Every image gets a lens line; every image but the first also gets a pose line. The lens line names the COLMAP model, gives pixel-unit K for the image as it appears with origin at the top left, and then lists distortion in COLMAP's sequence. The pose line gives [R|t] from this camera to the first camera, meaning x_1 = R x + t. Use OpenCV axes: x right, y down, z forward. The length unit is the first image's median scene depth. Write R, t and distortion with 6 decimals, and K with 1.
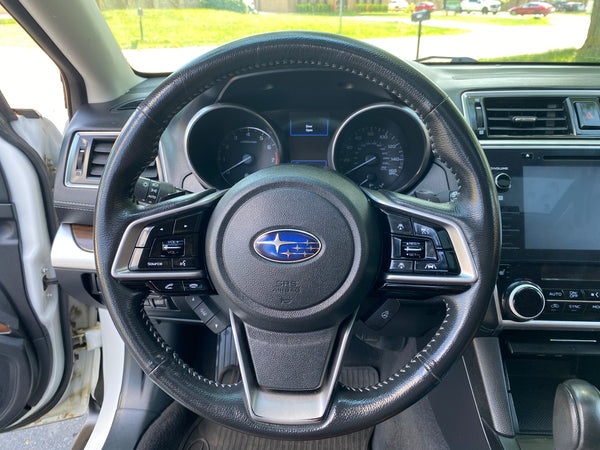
lens RADIAL K [[460.8, 0, 300.0], [0, 460.8, 221.0], [0, 0, 1]] dist [0.012263, -0.020476]
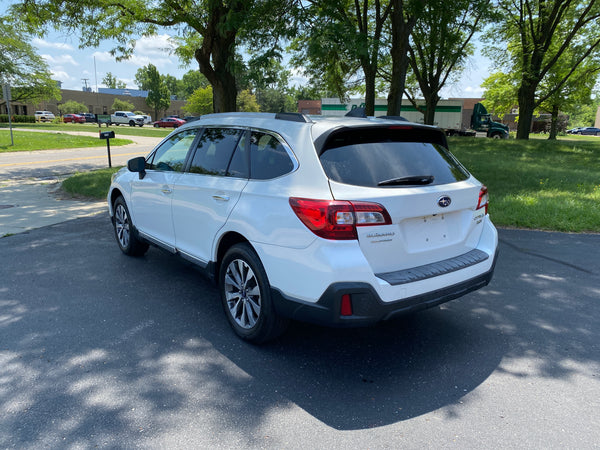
lens RADIAL K [[460.8, 0, 305.6], [0, 460.8, 232.9], [0, 0, 1]] dist [0.012263, -0.020476]
pose [[0.757085, -0.131324, 0.639982, -3.418406], [0.249370, 0.963509, -0.097288, 2.020888], [-0.603852, 0.233247, 0.762206, -5.677532]]
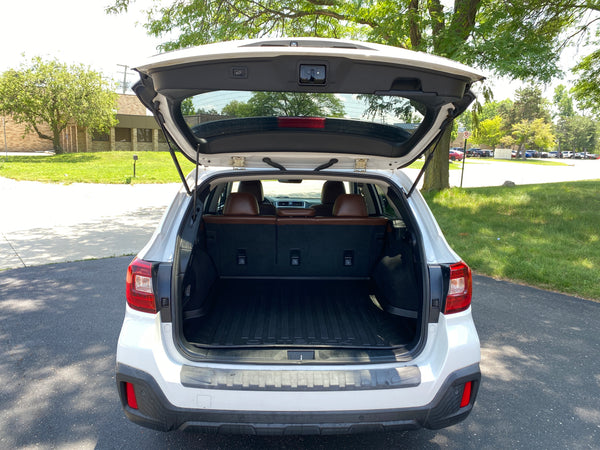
lens RADIAL K [[460.8, 0, 297.4], [0, 460.8, 220.2], [0, 0, 1]] dist [0.012263, -0.020476]
pose [[0.995922, 0.007794, 0.089885, 0.005297], [0.016922, 0.962442, -0.270958, 2.050152], [-0.088621, 0.271374, 0.958385, -6.124913]]
